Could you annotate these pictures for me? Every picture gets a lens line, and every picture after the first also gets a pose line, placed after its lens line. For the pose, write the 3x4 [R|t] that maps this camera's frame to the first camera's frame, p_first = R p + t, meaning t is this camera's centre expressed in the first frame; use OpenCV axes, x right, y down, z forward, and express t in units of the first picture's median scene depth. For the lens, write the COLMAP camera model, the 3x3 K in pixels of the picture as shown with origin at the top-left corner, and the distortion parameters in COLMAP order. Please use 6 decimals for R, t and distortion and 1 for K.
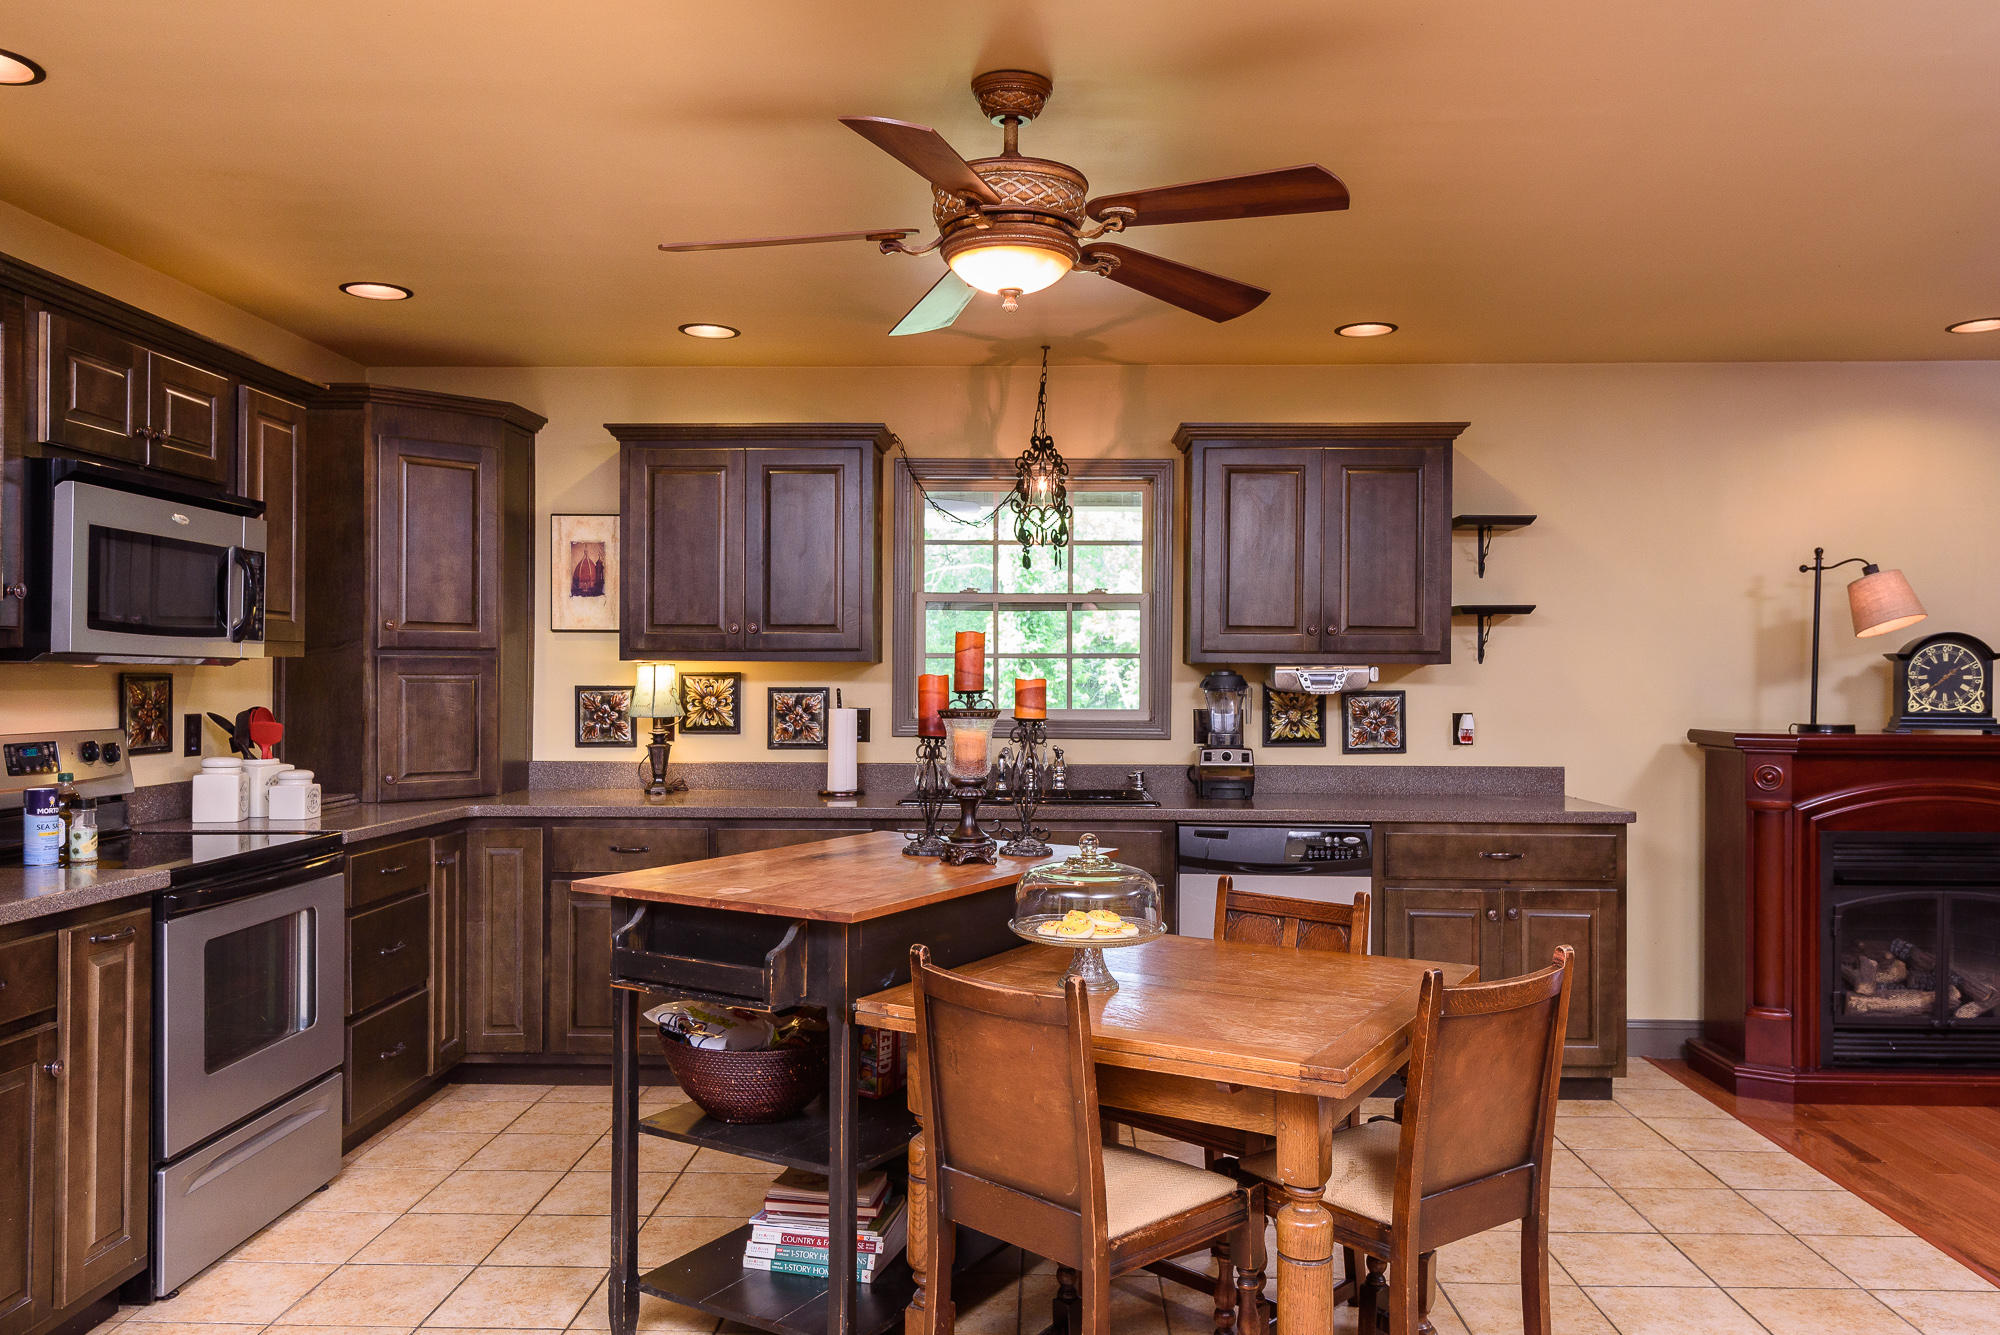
lens RADIAL K [[1430.7, 0, 1000.0], [0, 1430.7, 667.5], [0, 0, 1]] dist [-0.000566, 0.000335]
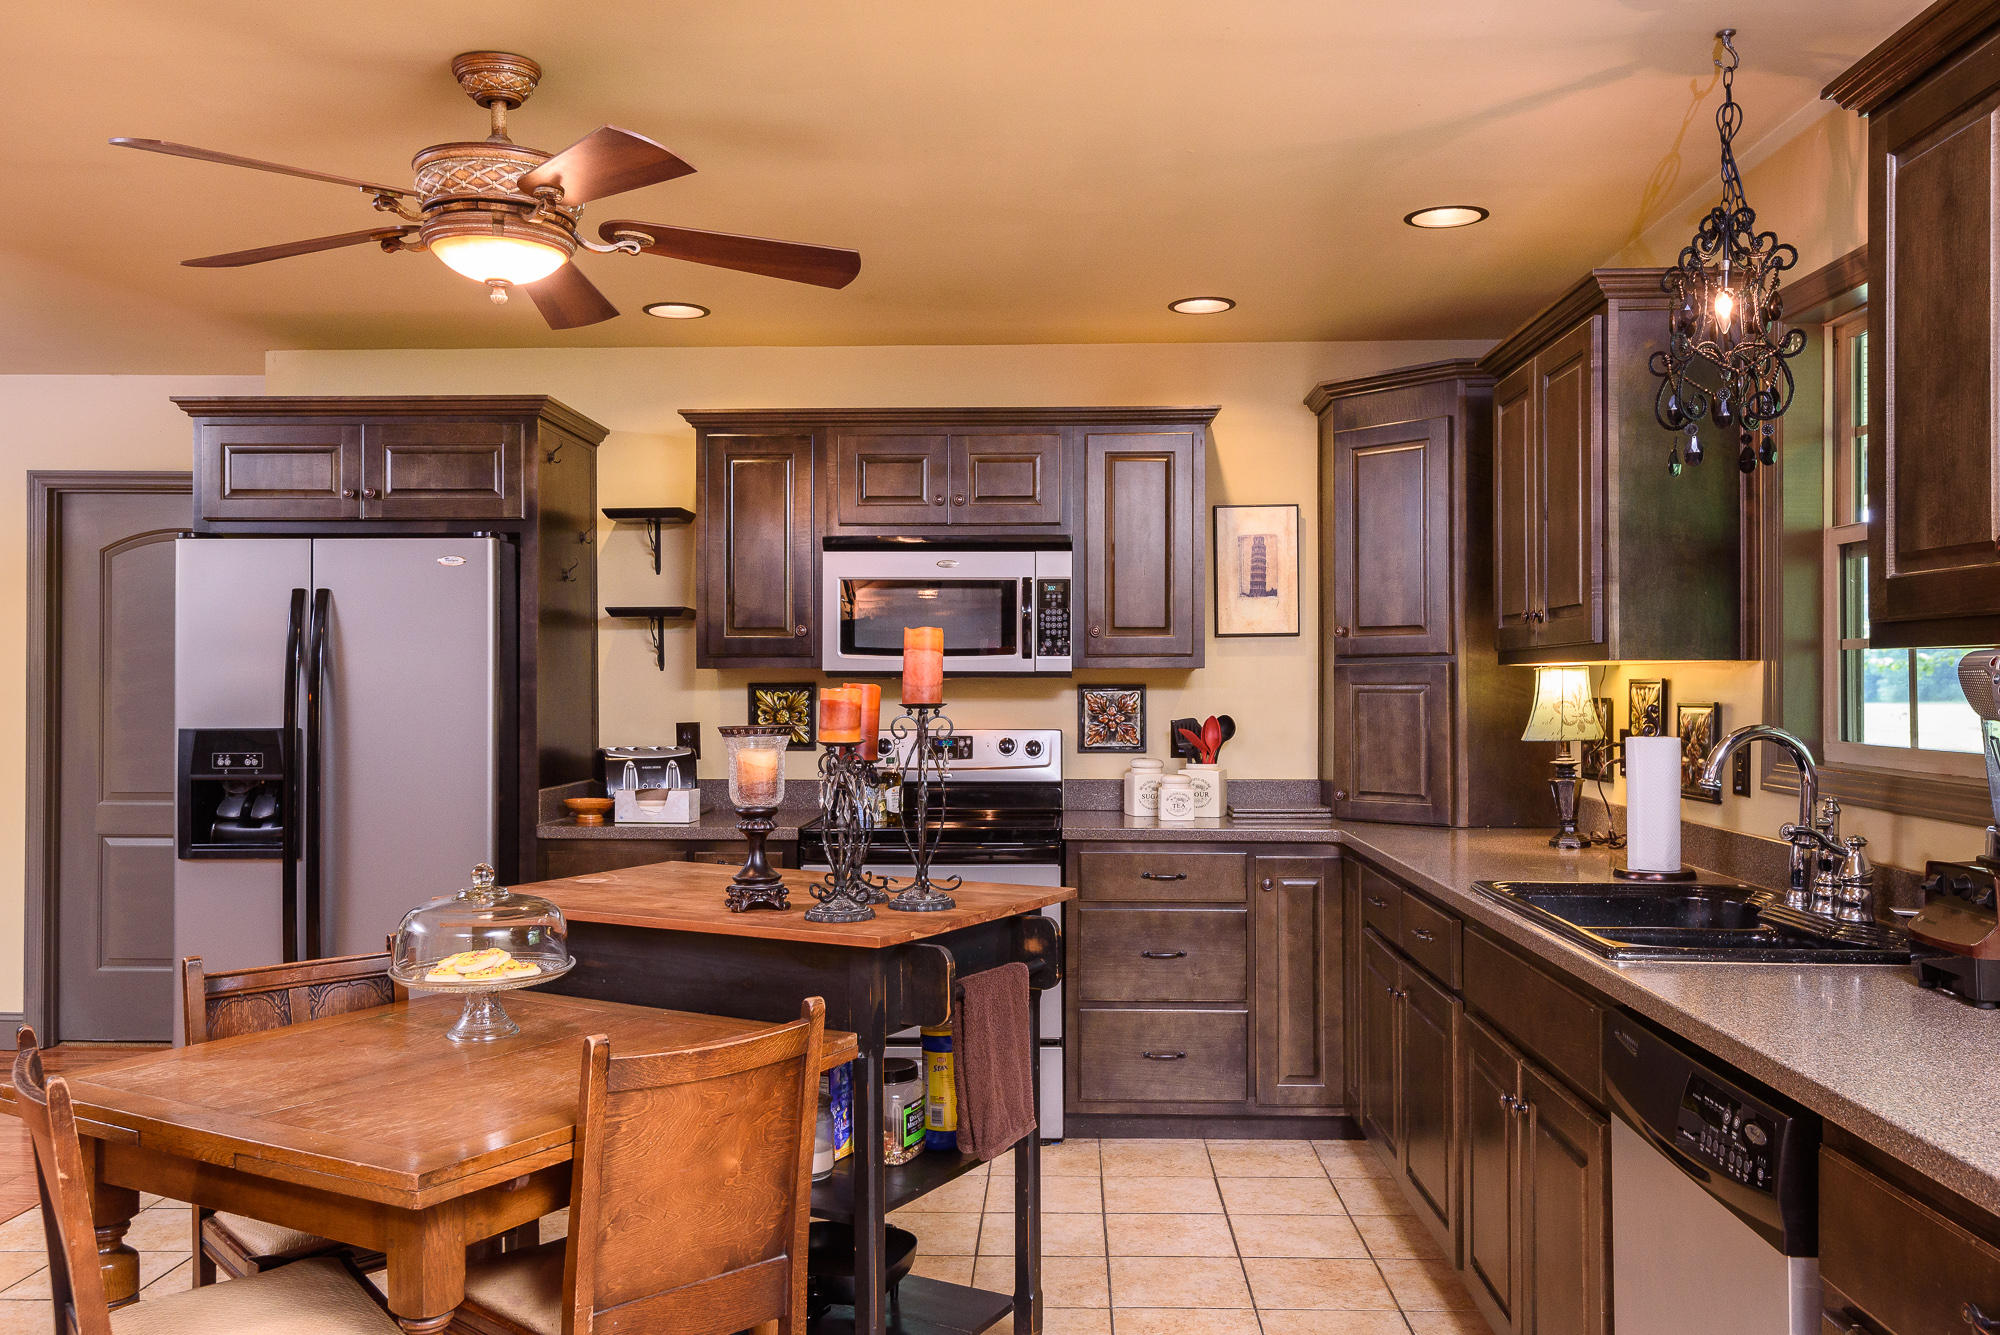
lens RADIAL K [[1612.6, 0, 1000.0], [0, 1612.6, 667.5], [0, 0, 1]] dist [0.002632, 0.000370]
pose [[-0.001599, -0.013807, -0.999903, 0.616170], [0.010720, 0.999847, -0.013824, 0.005973], [0.999941, -0.010741, -0.001451, 0.752597]]
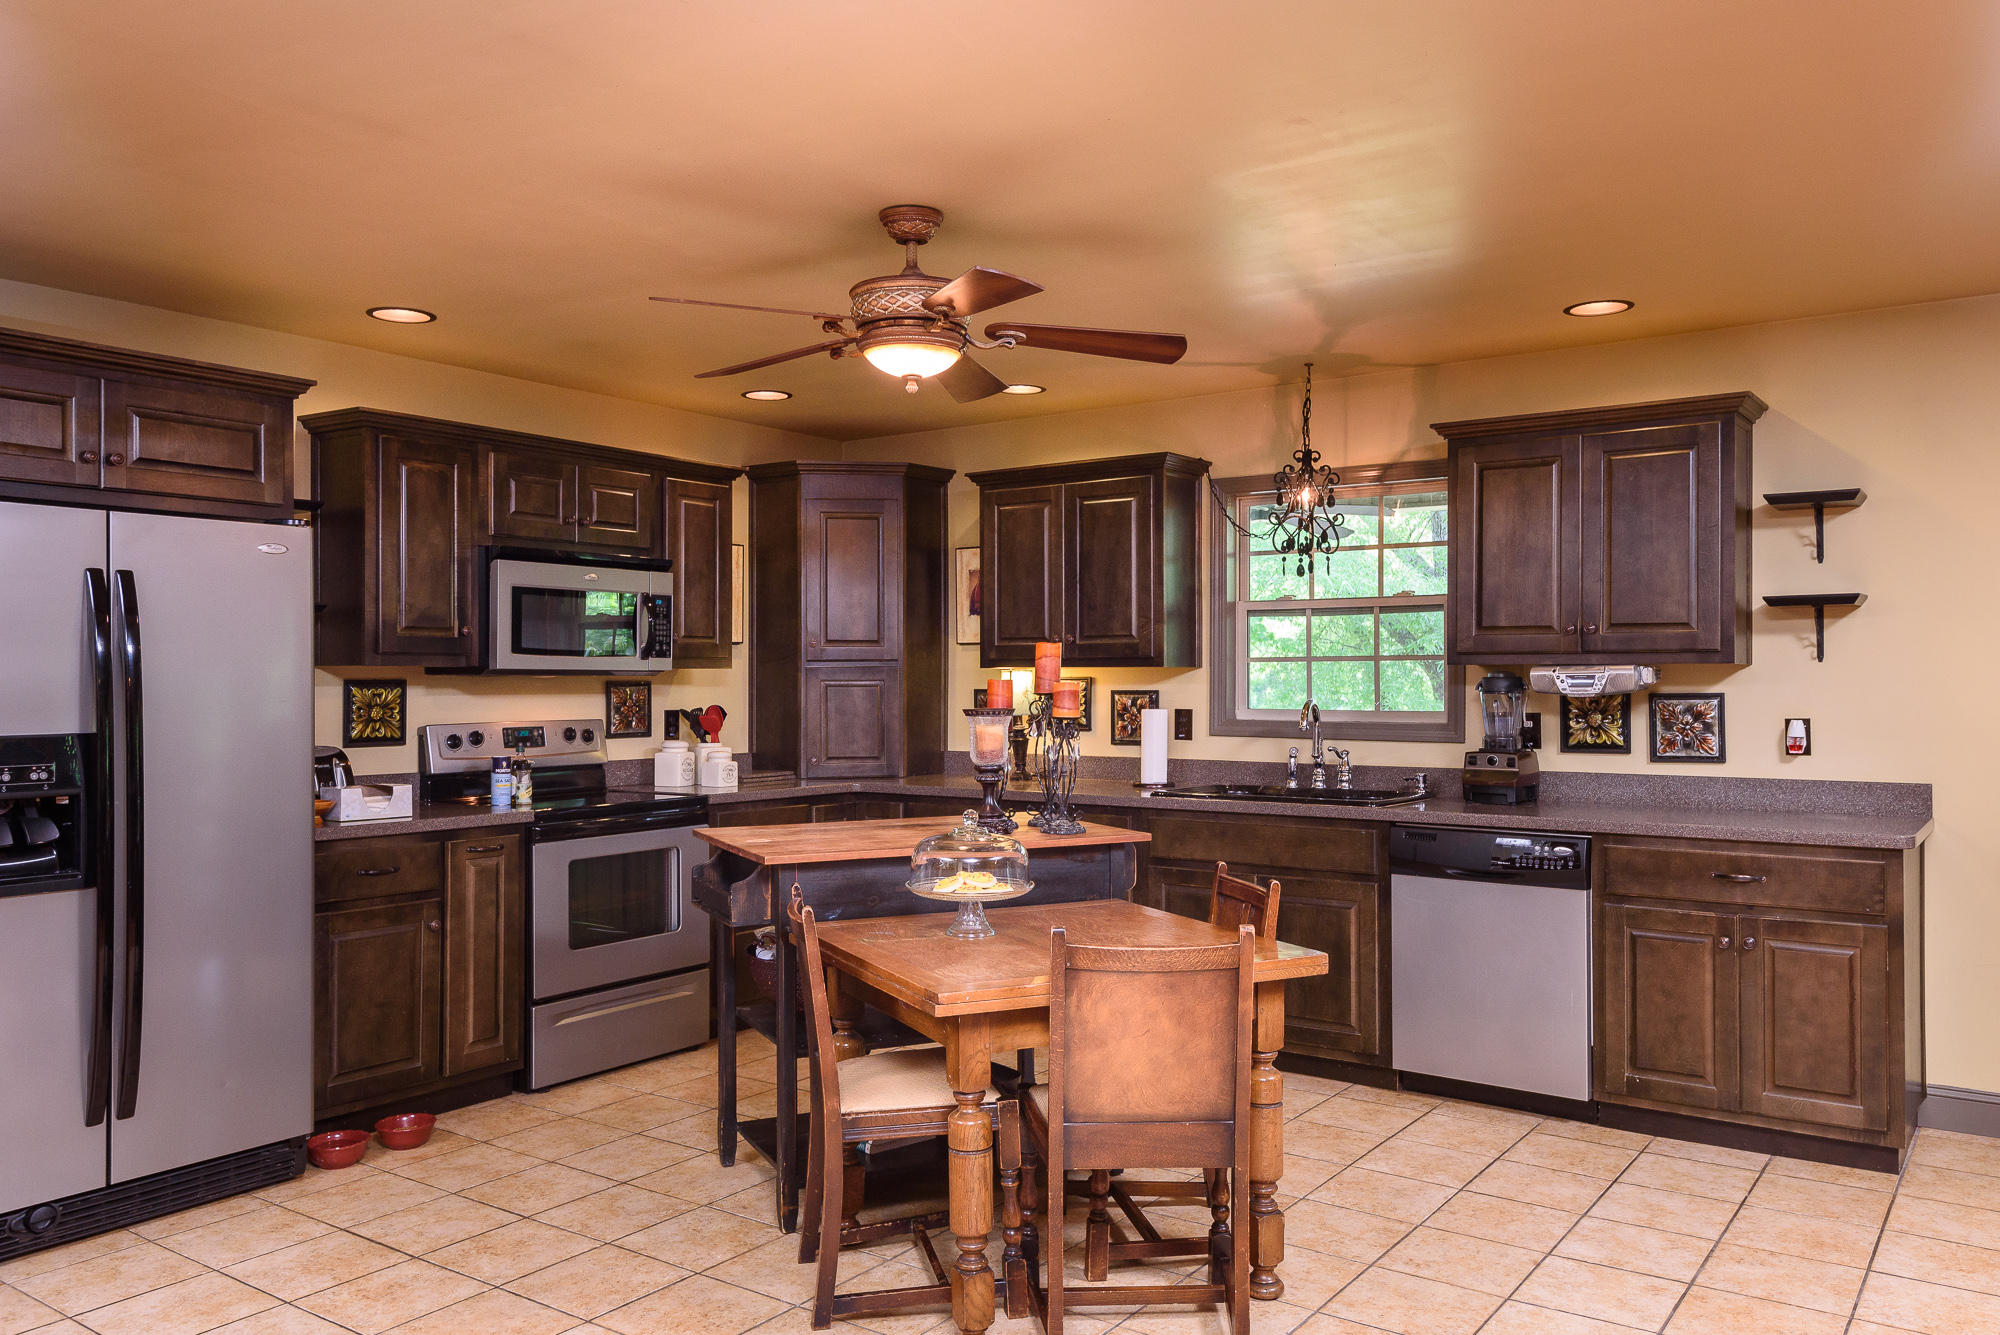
lens RADIAL K [[1493.4, 0, 1000.0], [0, 1493.4, 667.5], [0, 0, 1]] dist [0.002666, -0.003333]
pose [[0.830276, -0.009550, -0.557270, 0.456238], [0.009948, 0.999948, -0.002315, -0.002343], [0.557263, -0.003621, 0.830328, -0.032283]]
